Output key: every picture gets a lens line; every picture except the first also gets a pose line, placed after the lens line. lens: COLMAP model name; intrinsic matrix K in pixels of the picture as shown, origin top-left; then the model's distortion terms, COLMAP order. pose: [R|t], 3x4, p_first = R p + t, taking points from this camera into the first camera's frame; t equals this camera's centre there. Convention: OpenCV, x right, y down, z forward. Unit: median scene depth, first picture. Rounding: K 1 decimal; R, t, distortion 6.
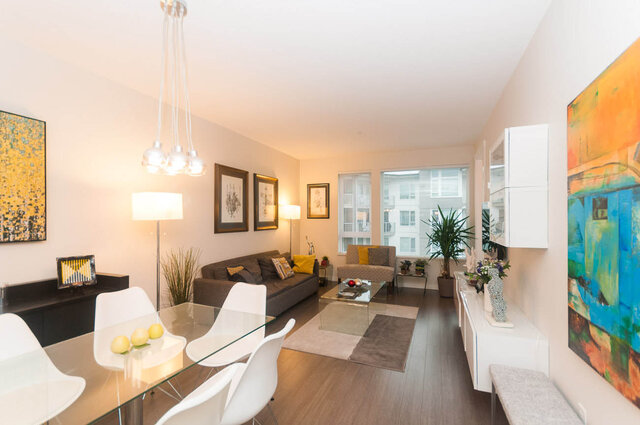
lens RADIAL K [[290.4, 0, 320.9], [0, 290.4, 219.9], [0, 0, 1]] dist [0.000910, 0.000126]
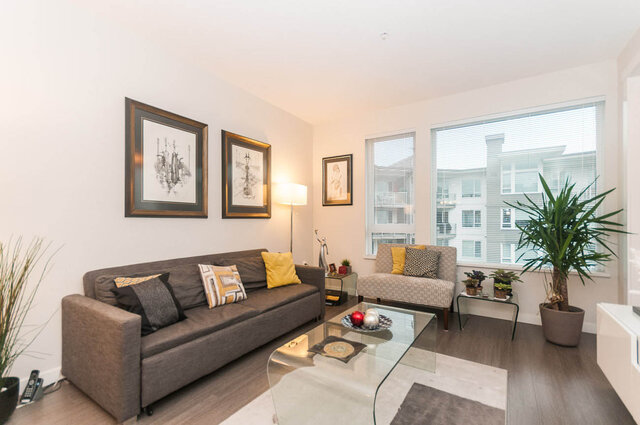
lens RADIAL K [[284.8, 0, 319.6], [0, 284.8, 223.1], [0, 0, 1]] dist [0.024655, 0.000097]
pose [[0.980936, 0.001524, -0.194325, 0.103872], [-0.000964, 0.999995, 0.002975, 0.044284], [0.194329, -0.002731, 0.980933, 0.396245]]
